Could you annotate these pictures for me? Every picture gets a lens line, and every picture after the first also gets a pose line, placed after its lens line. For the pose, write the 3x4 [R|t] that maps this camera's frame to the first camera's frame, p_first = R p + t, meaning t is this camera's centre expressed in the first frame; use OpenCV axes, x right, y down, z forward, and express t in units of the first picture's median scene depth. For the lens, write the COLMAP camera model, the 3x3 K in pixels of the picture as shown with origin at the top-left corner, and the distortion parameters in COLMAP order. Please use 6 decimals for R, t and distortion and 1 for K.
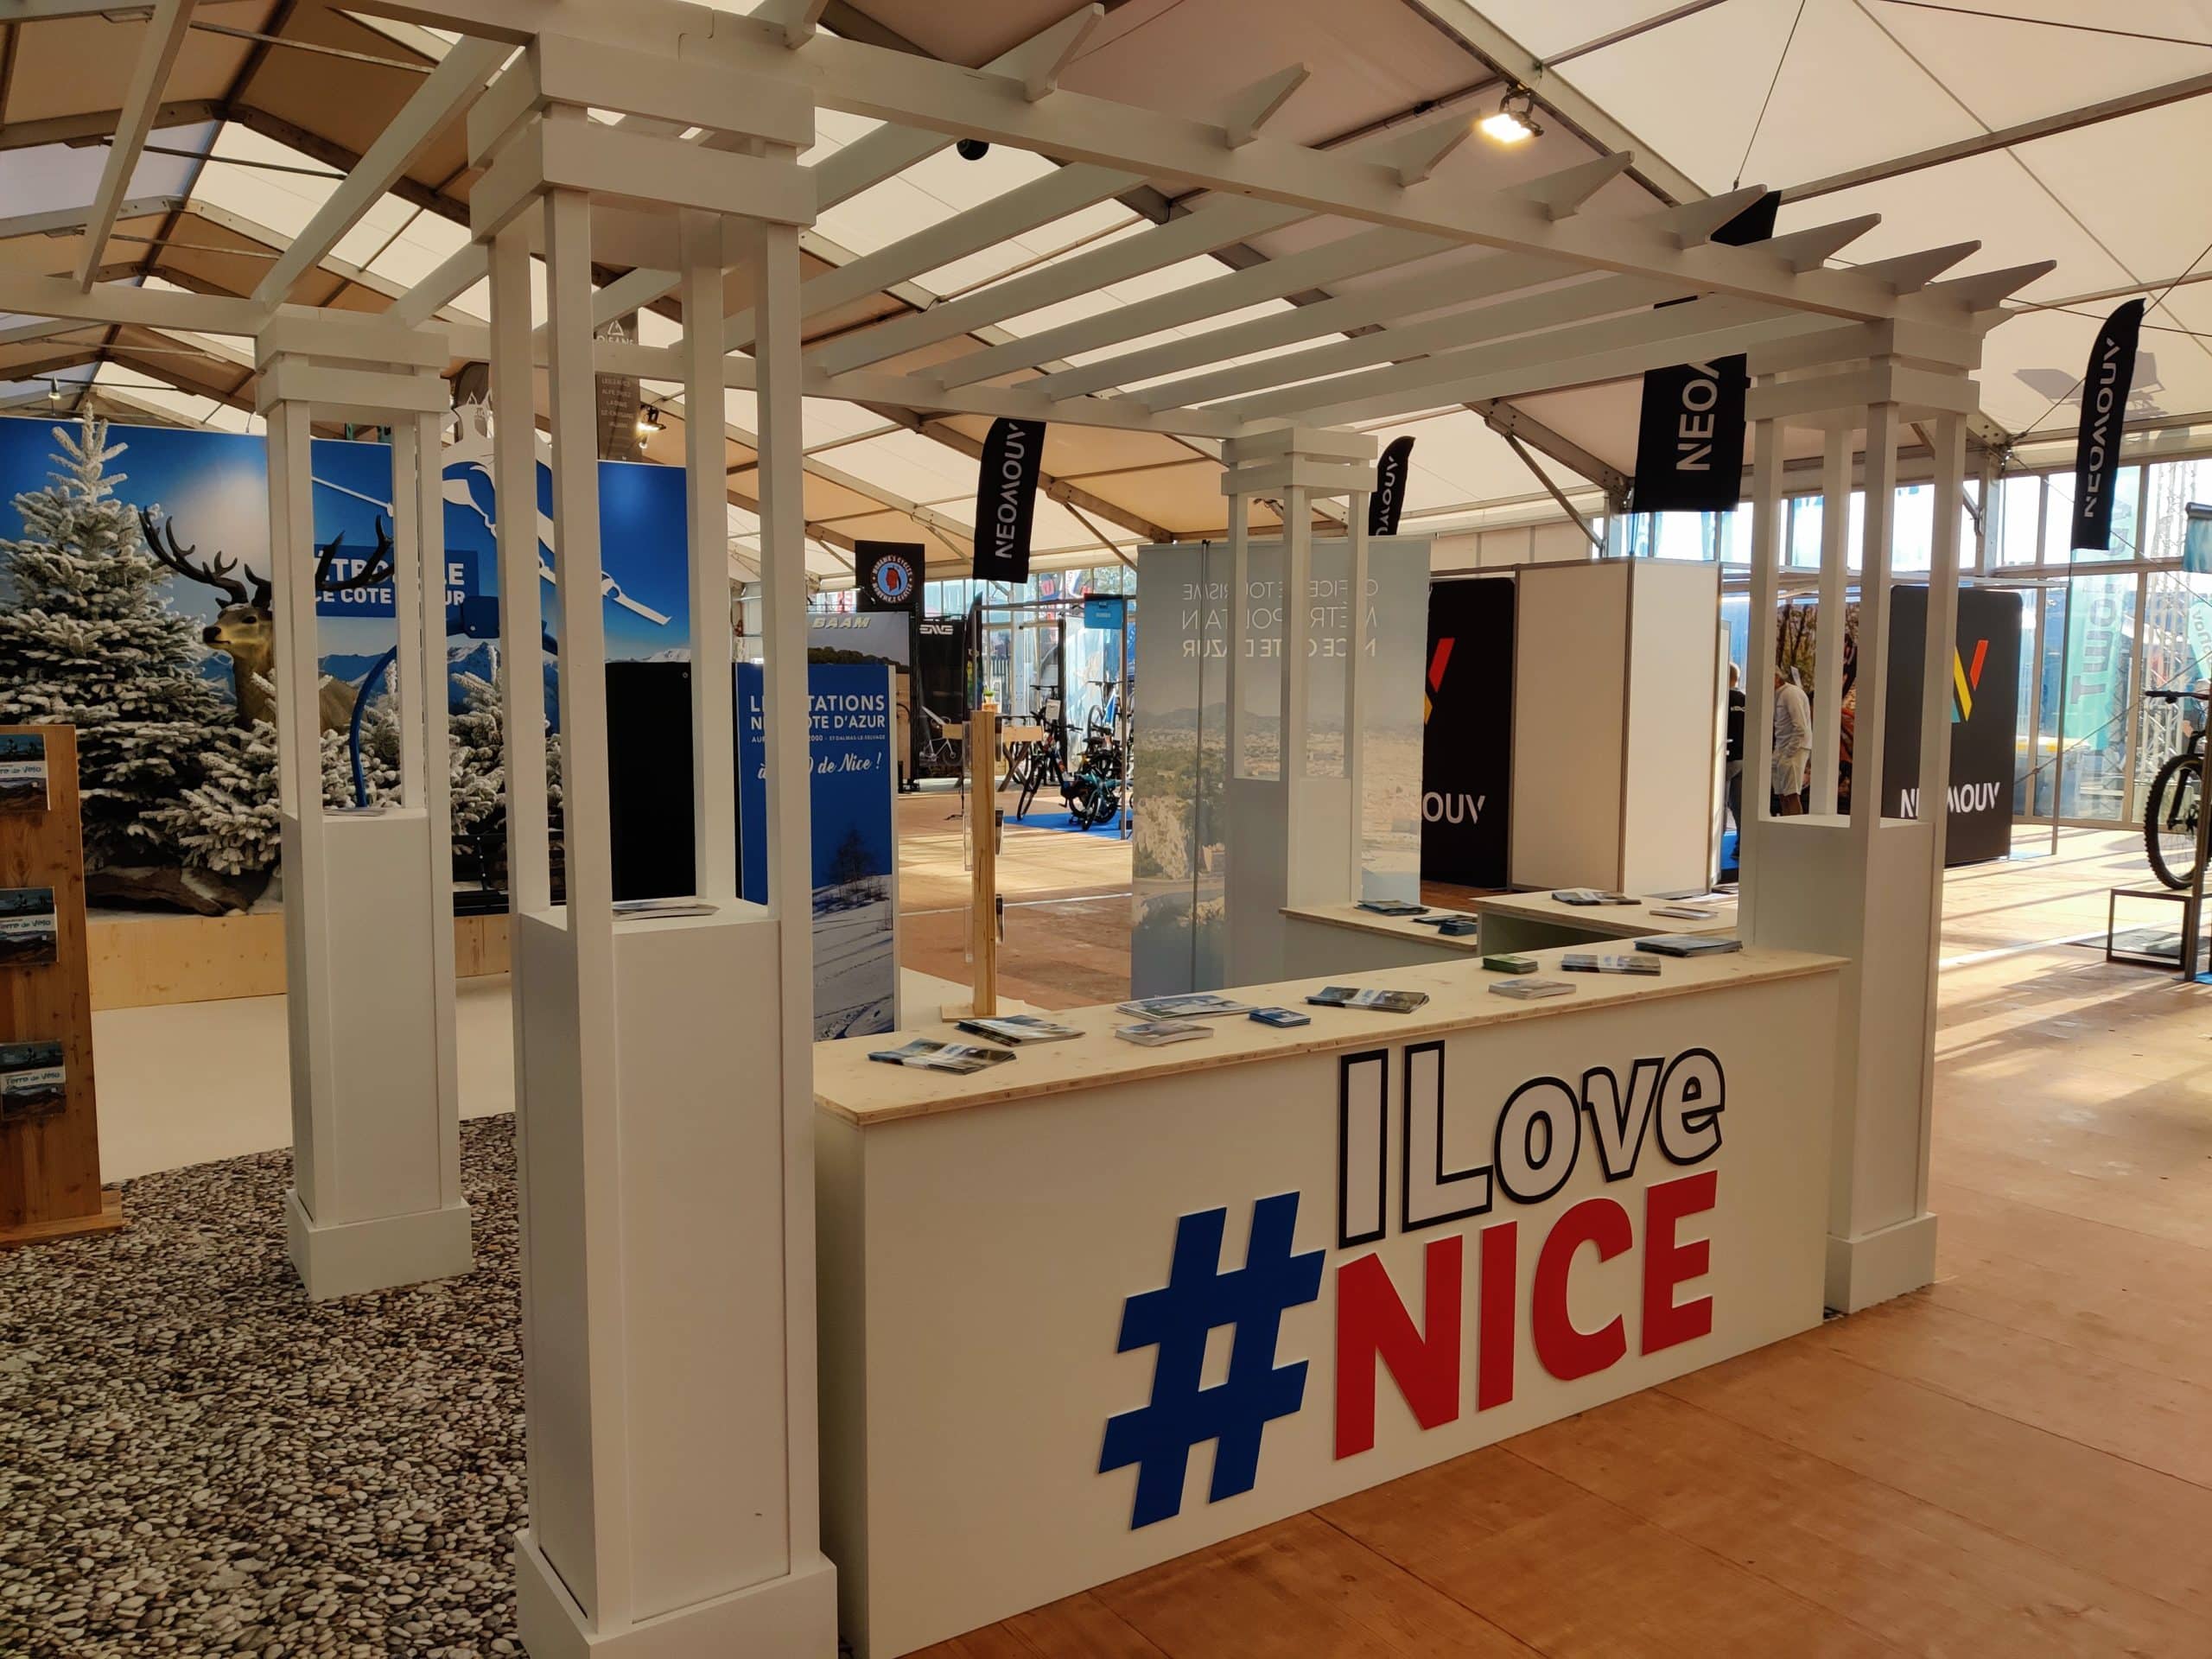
lens RADIAL K [[1702.7, 0, 1105.2], [0, 1702.7, 844.0], [0, 0, 1]] dist [-0.001108, 0.003593]
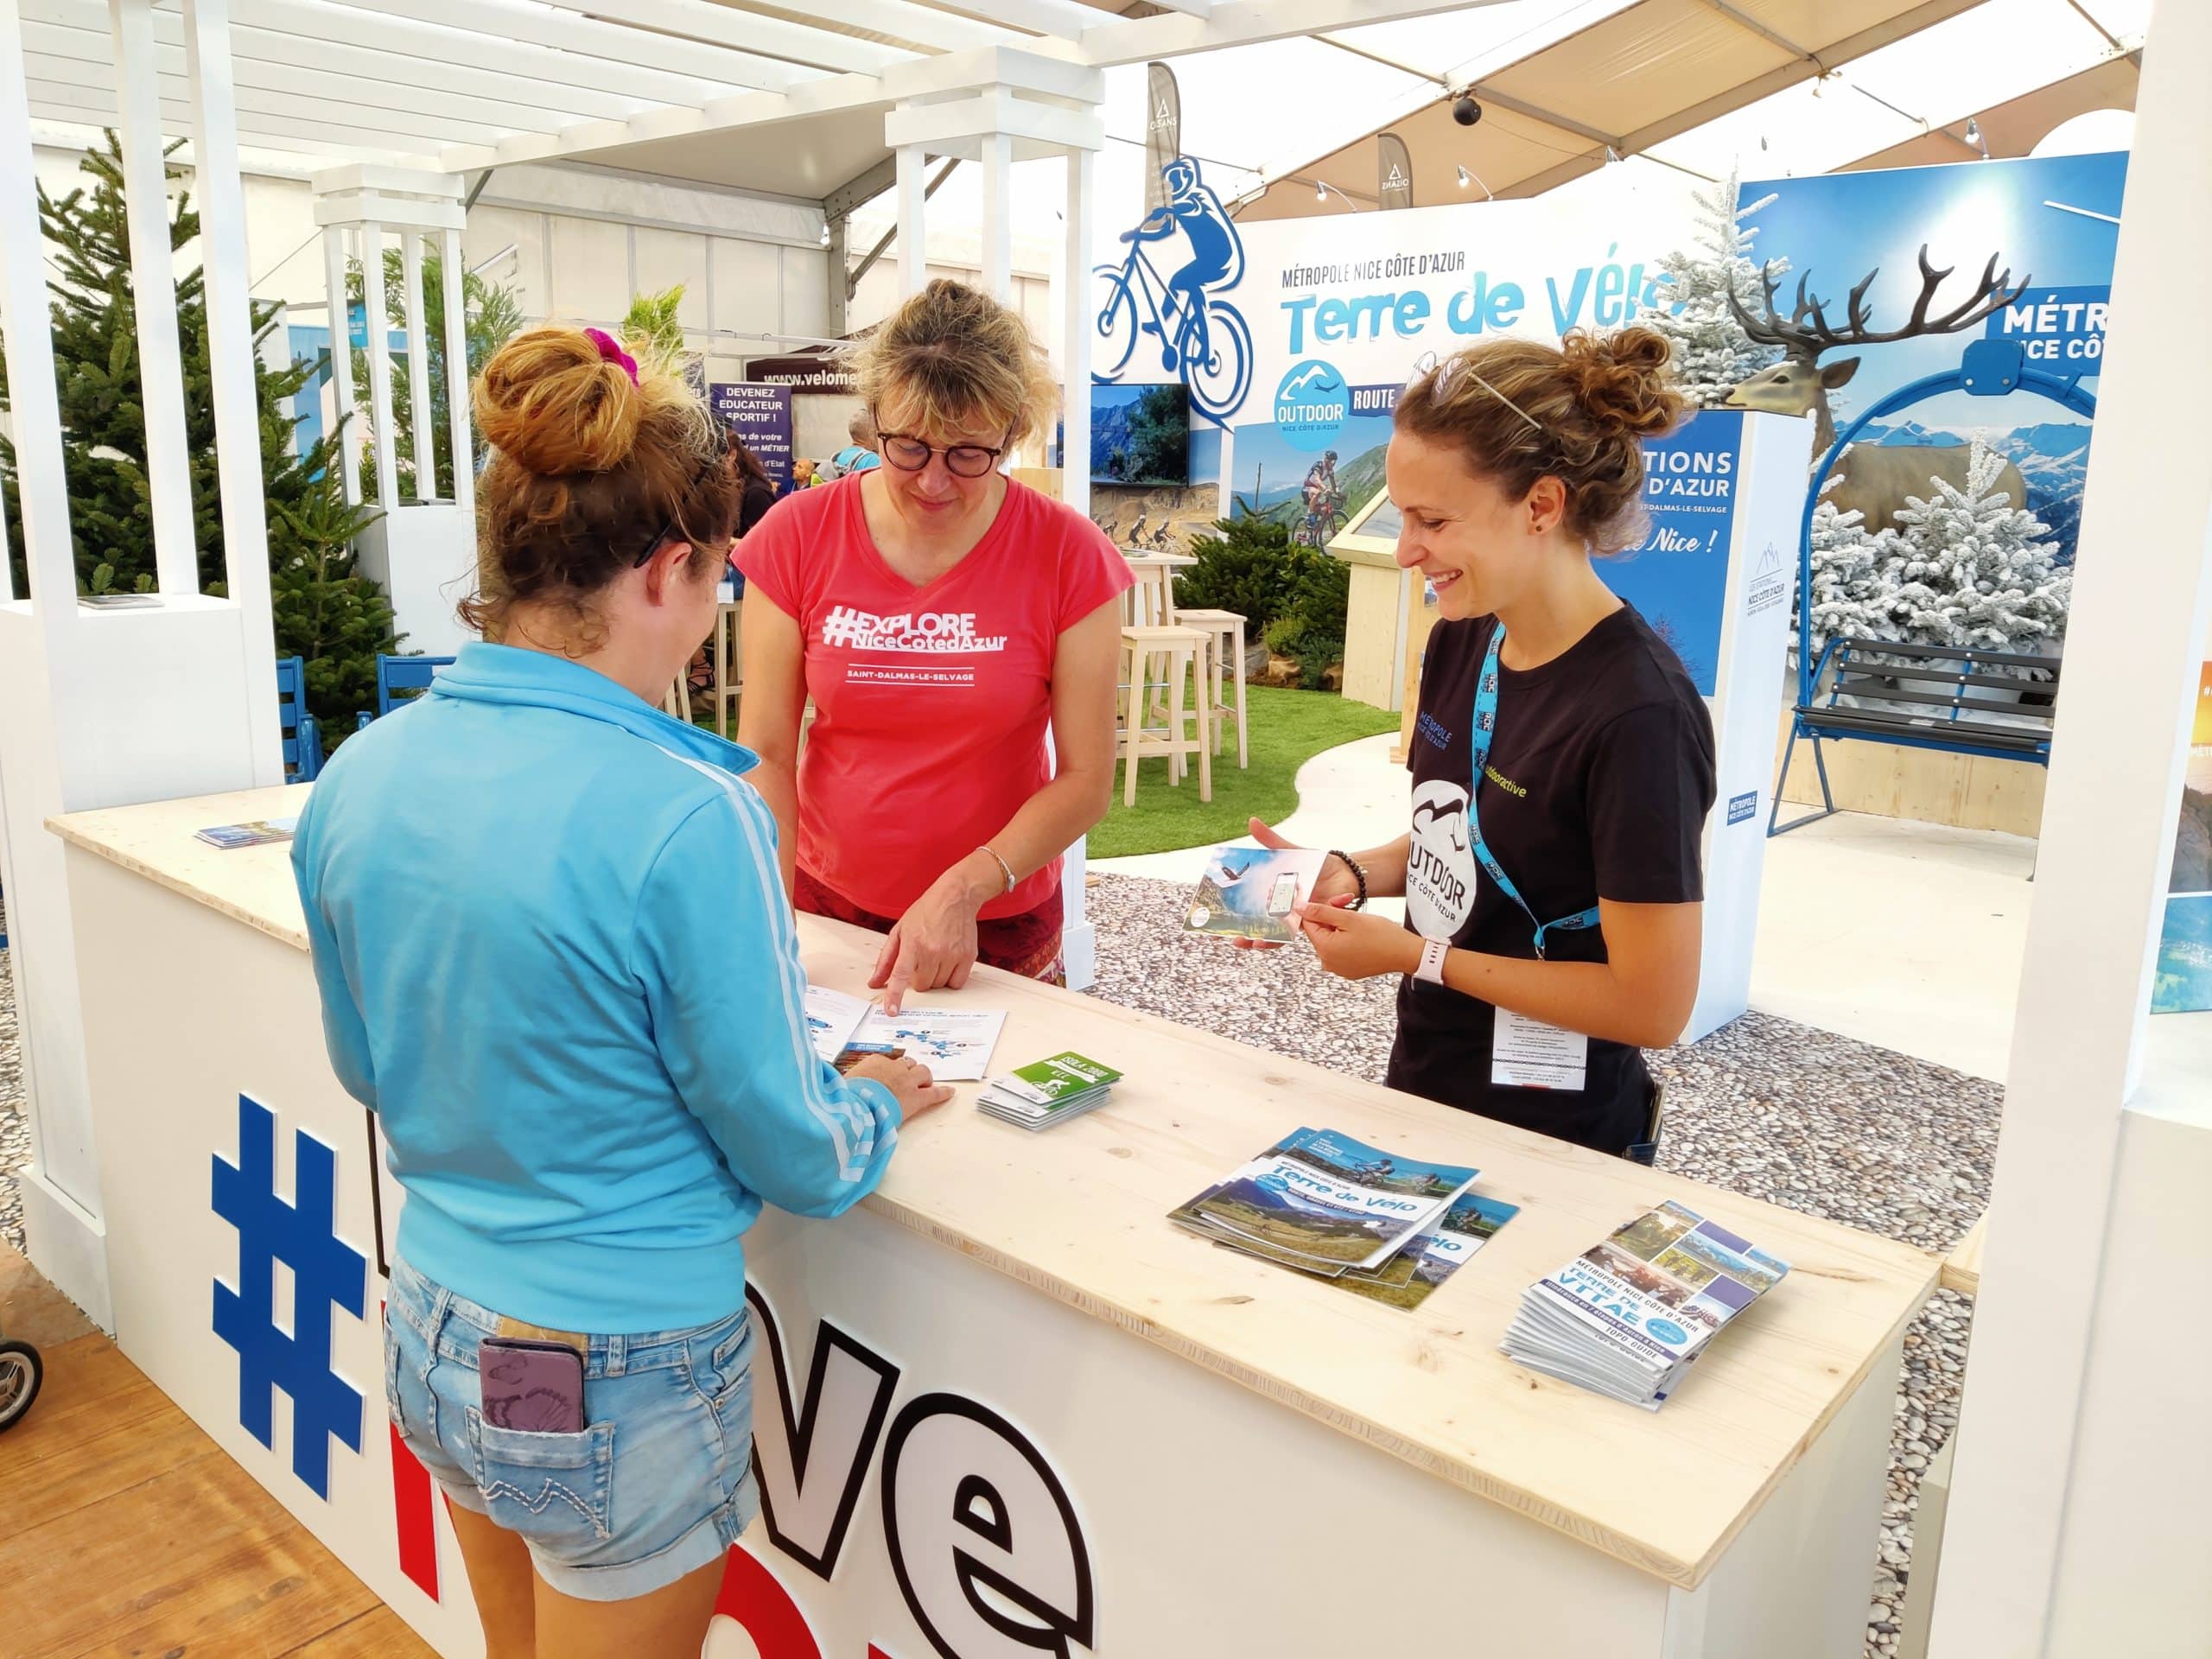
lens RADIAL K [[1623.6, 0, 1110.6], [0, 1623.6, 833.0], [0, 0, 1]] dist [-0.010946, -0.003246]
pose [[0.277395, 0.225634, -0.933885, 0.638528], [-0.109012, 0.973146, 0.202739, -0.066995], [0.954551, 0.045566, 0.294542, 0.918397]]
